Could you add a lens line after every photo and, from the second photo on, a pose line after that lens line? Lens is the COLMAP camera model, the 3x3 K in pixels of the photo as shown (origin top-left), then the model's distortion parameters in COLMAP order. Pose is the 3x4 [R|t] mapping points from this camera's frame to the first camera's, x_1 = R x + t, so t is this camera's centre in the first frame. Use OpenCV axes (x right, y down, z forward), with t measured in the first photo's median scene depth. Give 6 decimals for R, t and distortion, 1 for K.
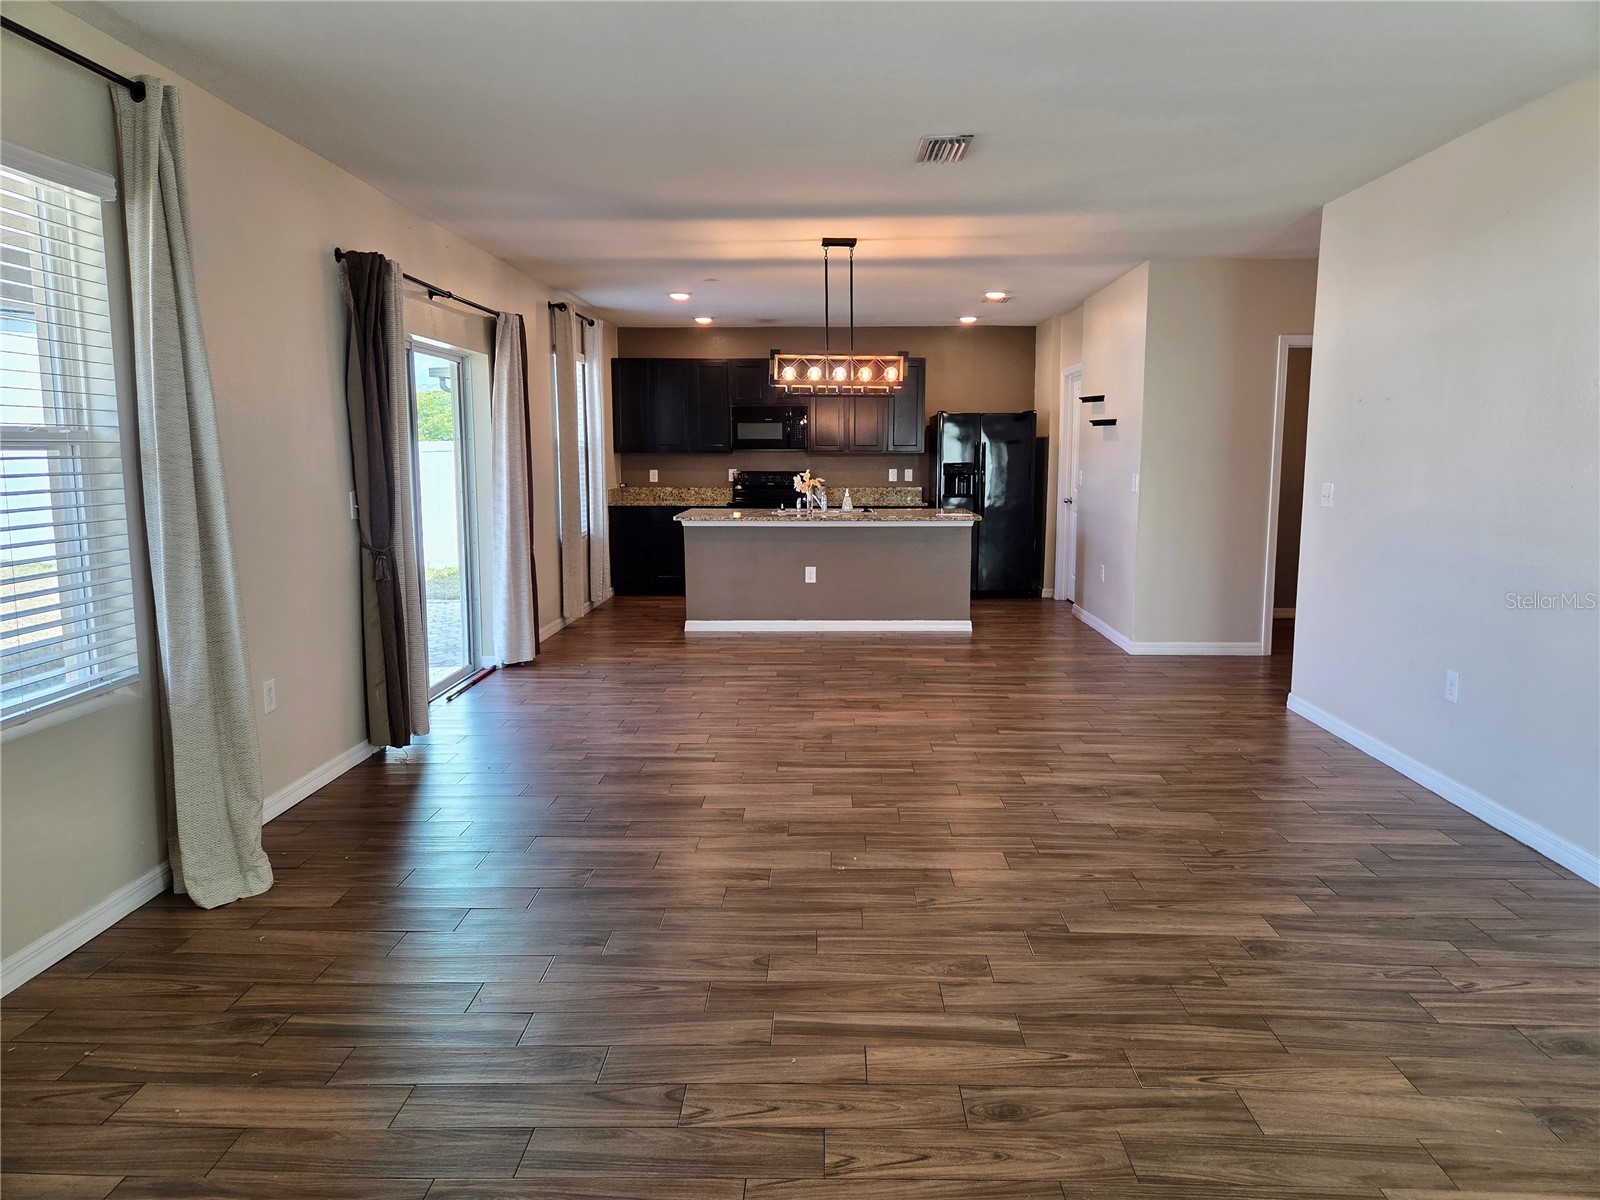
lens RADIAL K [[1073.6, 0, 801.8], [0, 1073.6, 599.6], [0, 0, 1]] dist [0.059512, -0.054010]
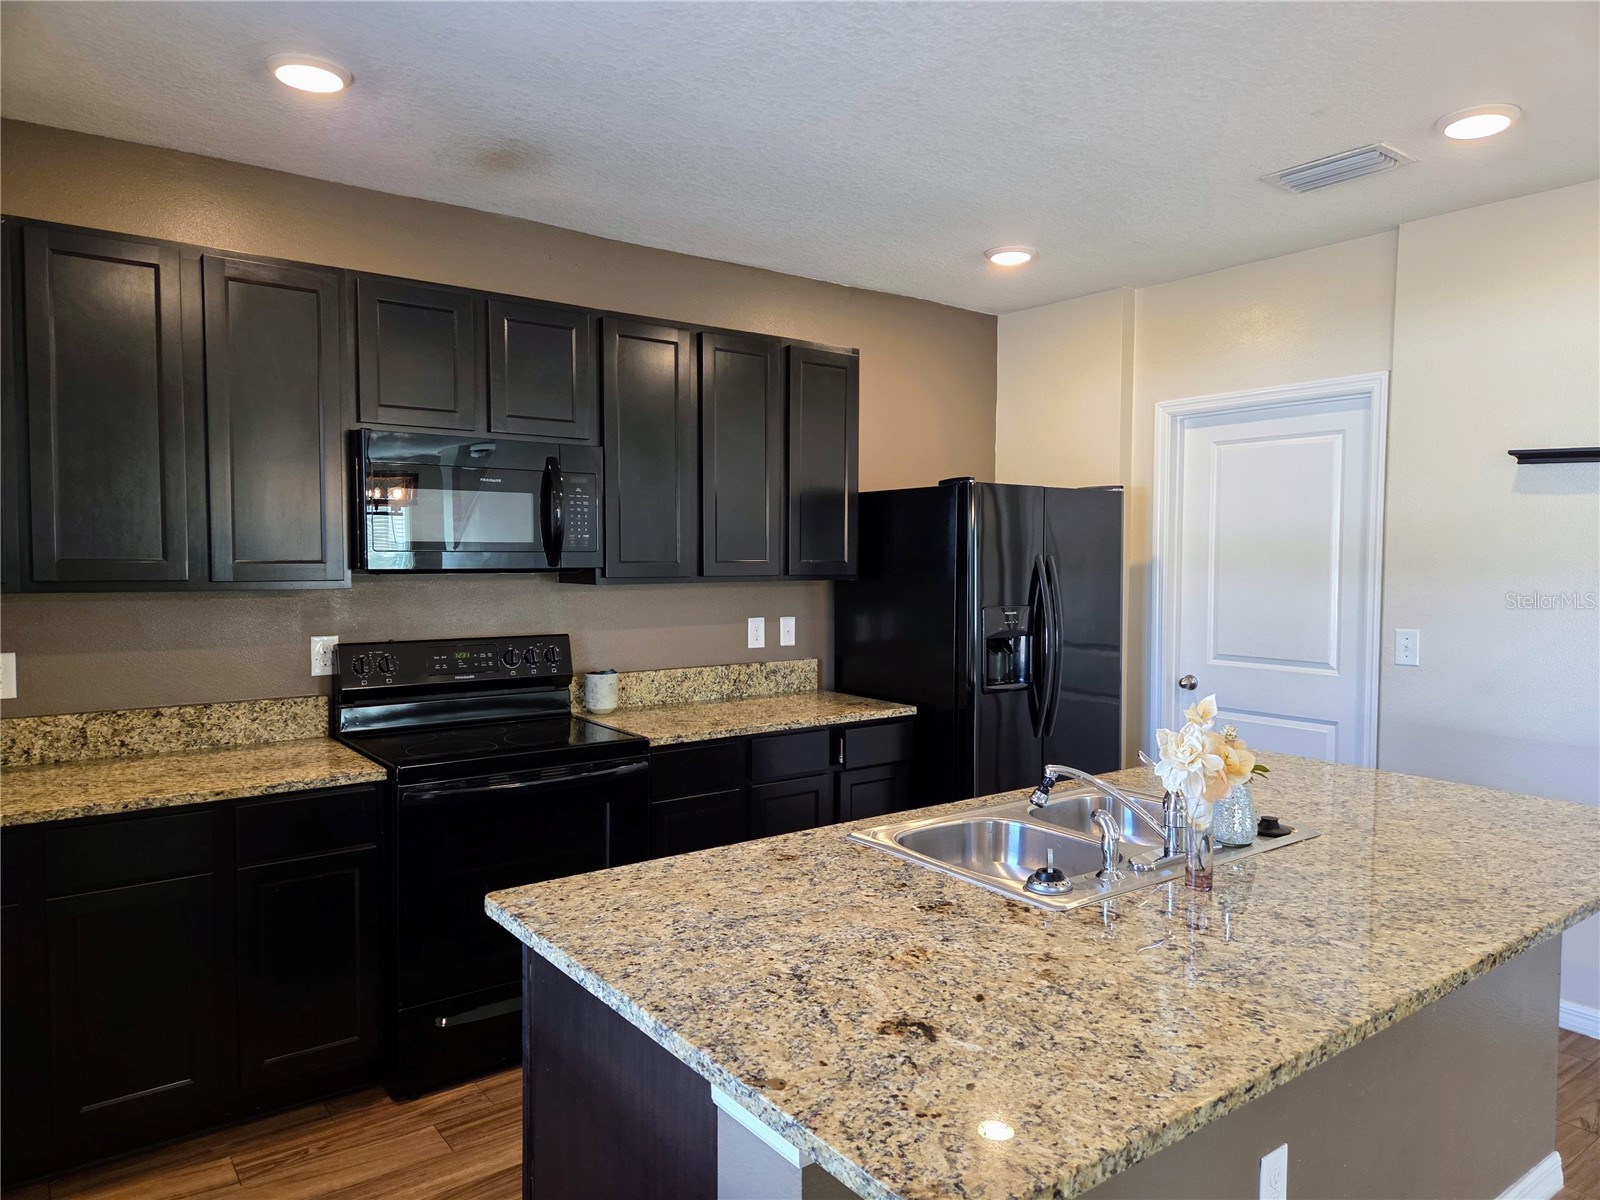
lens RADIAL K [[1073.6, 0, 801.8], [0, 1073.6, 600.0], [0, 0, 1]] dist [0.059512, -0.054010]
pose [[0.783153, -0.025971, 0.621286, -0.150266], [0.078190, 0.995310, -0.056955, -0.103977], [-0.616894, 0.093183, 0.781511, 0.675776]]
